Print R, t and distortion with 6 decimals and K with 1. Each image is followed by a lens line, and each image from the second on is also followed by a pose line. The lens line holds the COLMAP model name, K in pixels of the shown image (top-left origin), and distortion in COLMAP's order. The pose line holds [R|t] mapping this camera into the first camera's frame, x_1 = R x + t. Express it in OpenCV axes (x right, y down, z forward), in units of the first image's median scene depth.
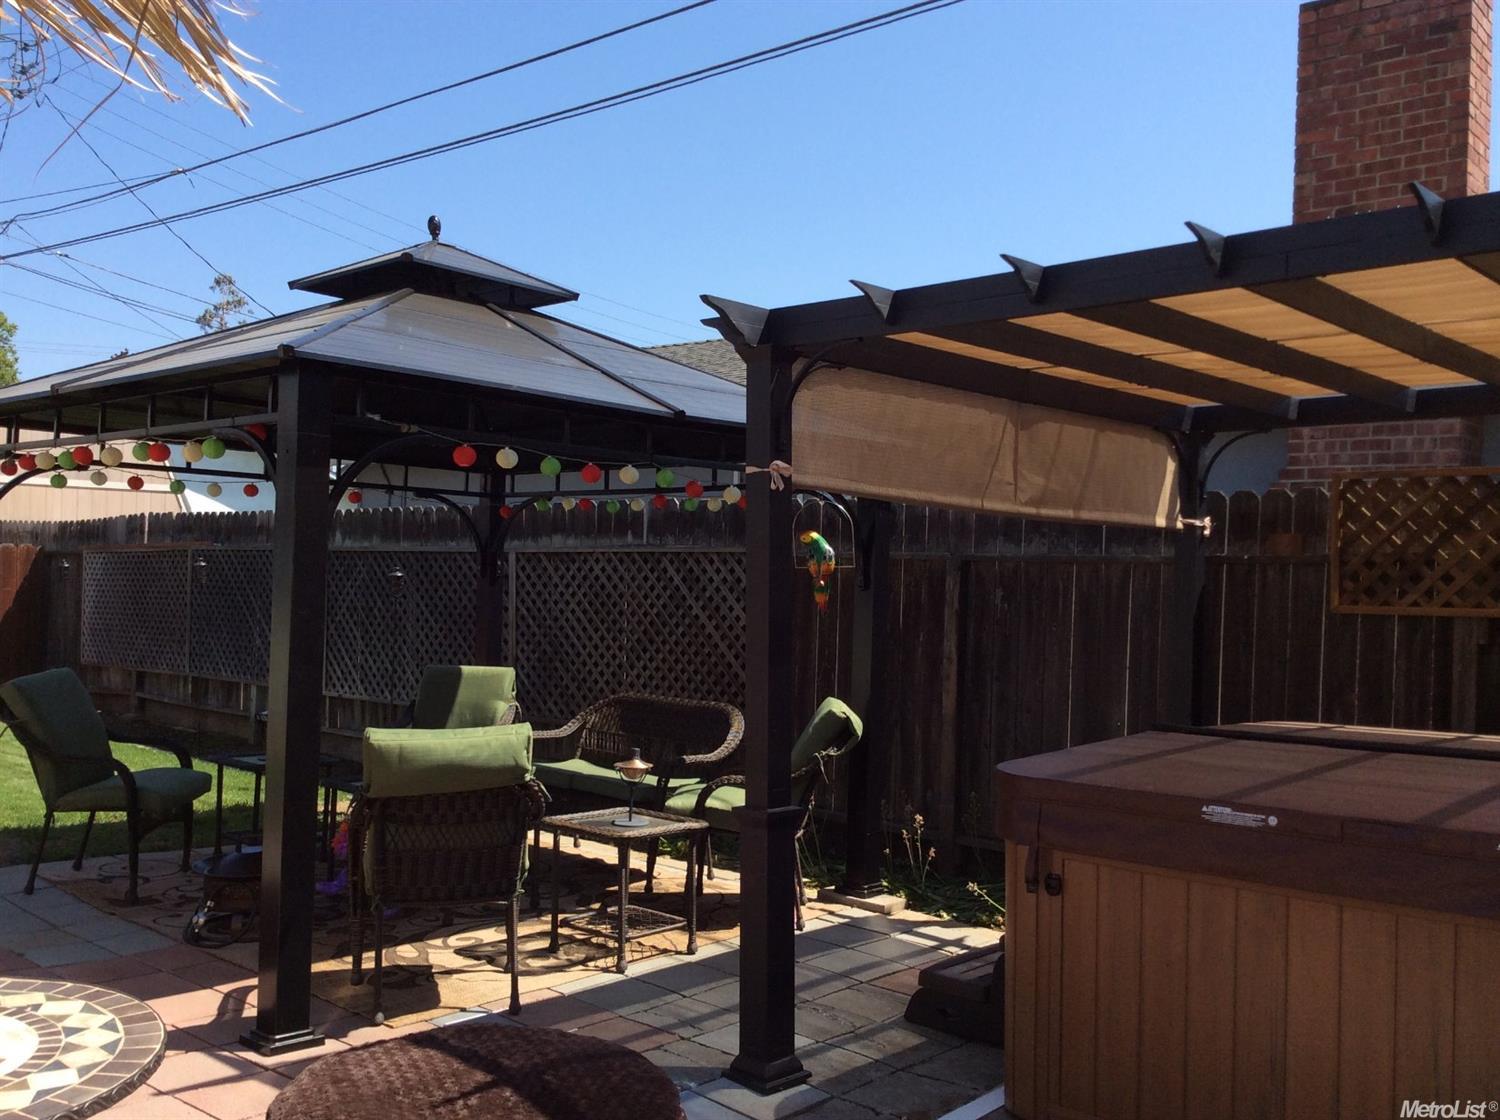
lens RADIAL K [[1454.6, 0, 750.0], [0, 1454.6, 560.0], [0, 0, 1]] dist [0.079502, -0.166995]
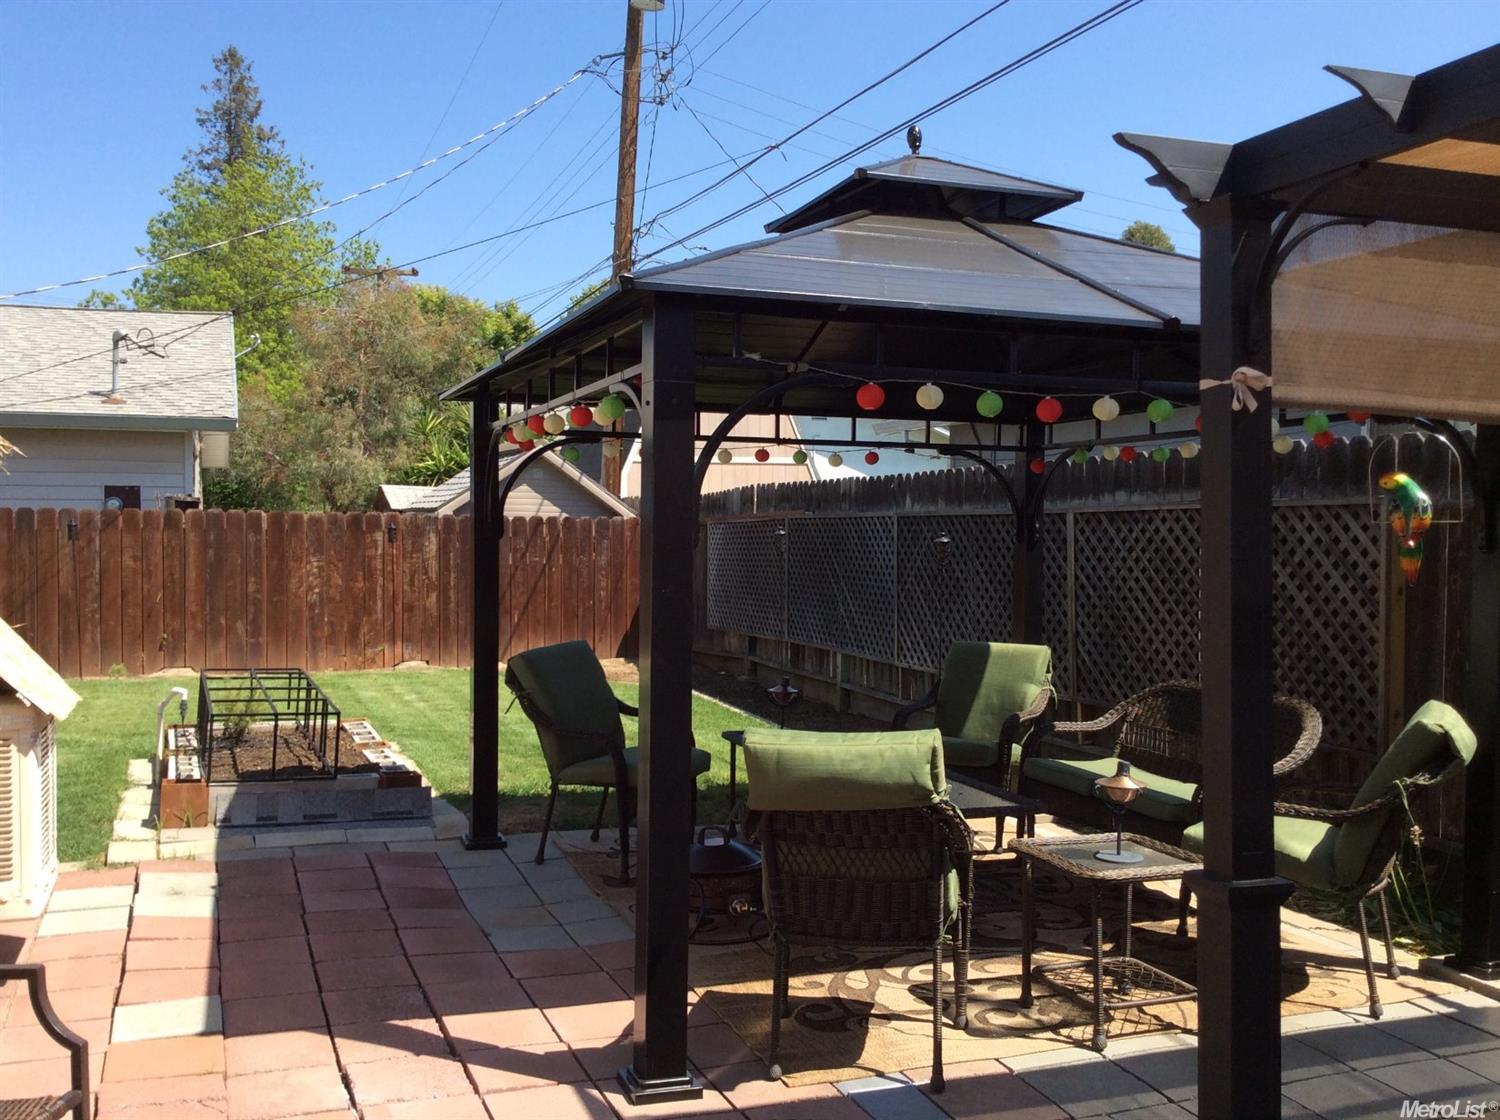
lens RADIAL K [[1421.6, 0, 703.1], [0, 1421.6, 563.8], [0, 0, 1]] dist [0.108889, -0.193261]
pose [[0.879946, -0.009713, -0.474975, 0.062442], [0.023139, 0.999481, 0.022428, 0.001184], [0.474510, -0.030726, 0.879713, 0.157588]]
